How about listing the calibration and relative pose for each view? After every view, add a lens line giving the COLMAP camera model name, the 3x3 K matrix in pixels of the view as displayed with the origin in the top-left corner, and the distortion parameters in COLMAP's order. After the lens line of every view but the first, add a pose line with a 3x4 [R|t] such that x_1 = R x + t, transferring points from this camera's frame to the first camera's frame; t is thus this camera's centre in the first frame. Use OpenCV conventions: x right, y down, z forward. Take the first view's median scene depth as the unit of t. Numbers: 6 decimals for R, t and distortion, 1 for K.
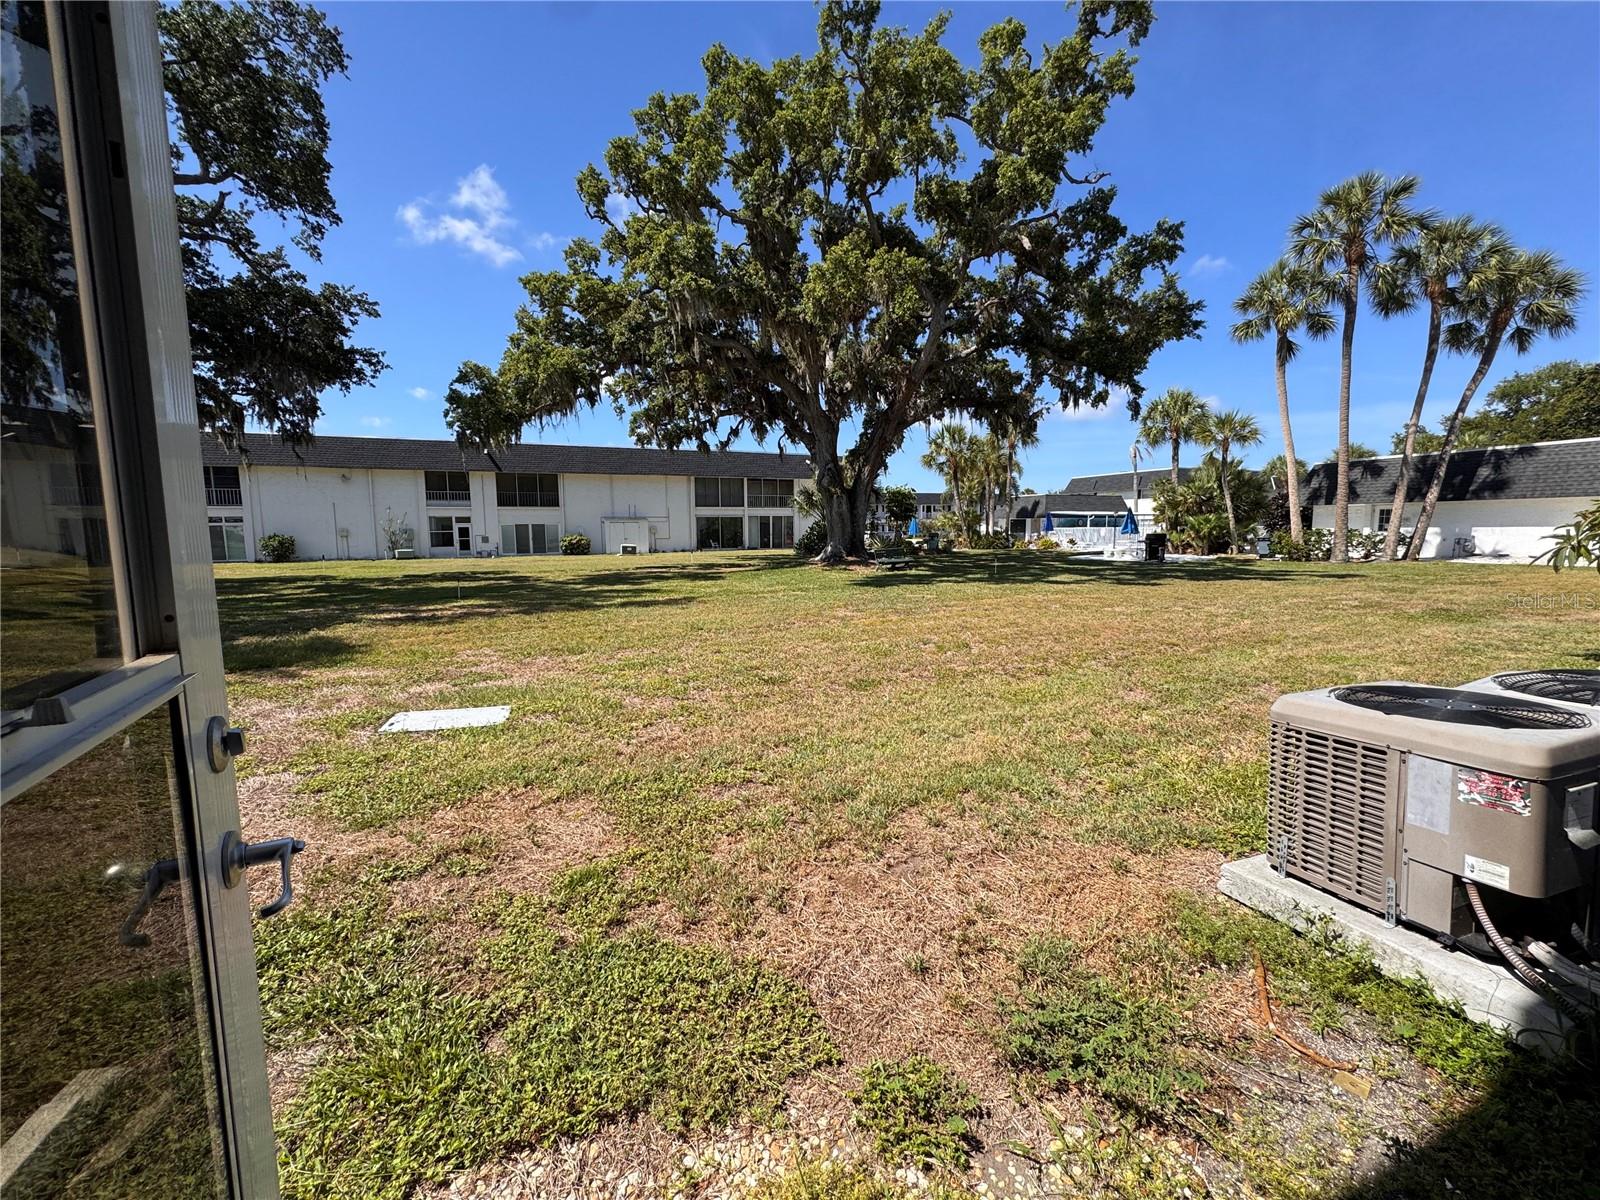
lens RADIAL K [[638.7, 0, 800.0], [0, 638.7, 600.0], [0, 0, 1]] dist [-0.000748, -0.000110]
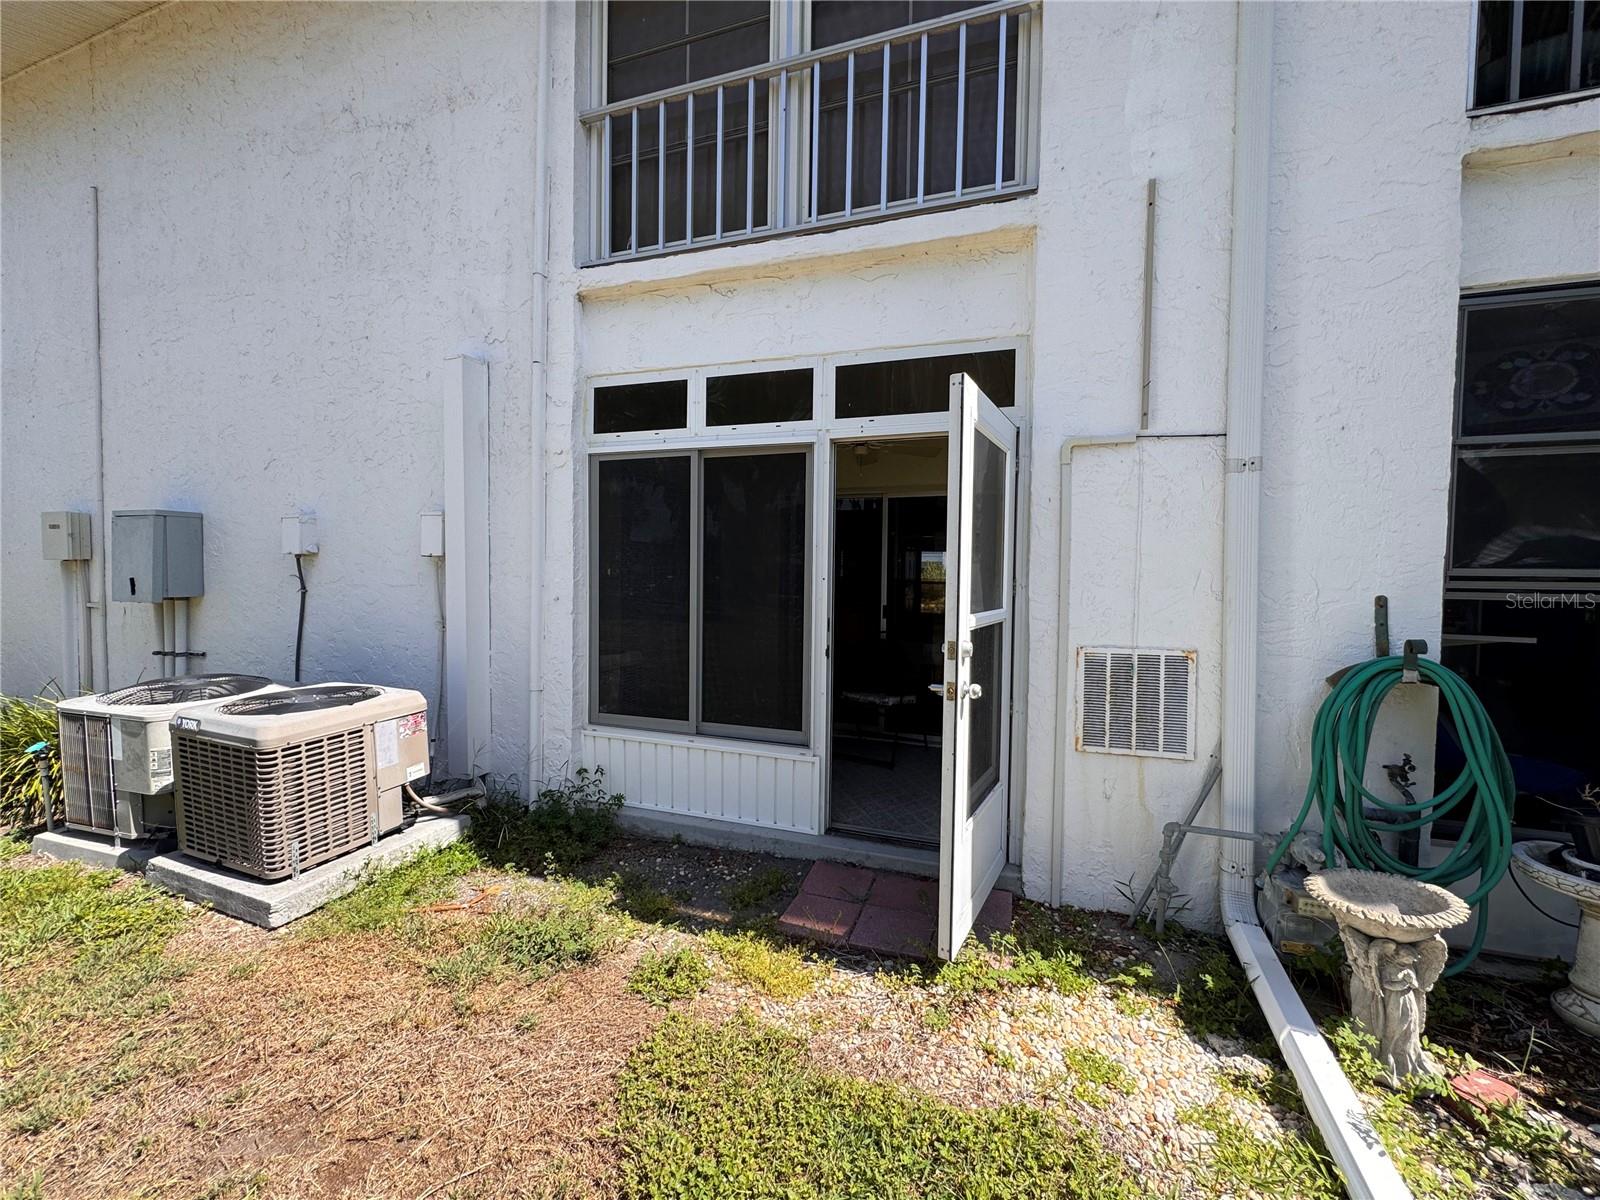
lens RADIAL K [[638.7, 0, 800.0], [0, 638.7, 600.0], [0, 0, 1]] dist [-0.000748, -0.000110]
pose [[-0.744071, -0.025826, 0.667602, -0.109781], [0.066370, 0.991452, 0.112326, -0.020992], [-0.664796, 0.127888, -0.735997, 0.197058]]
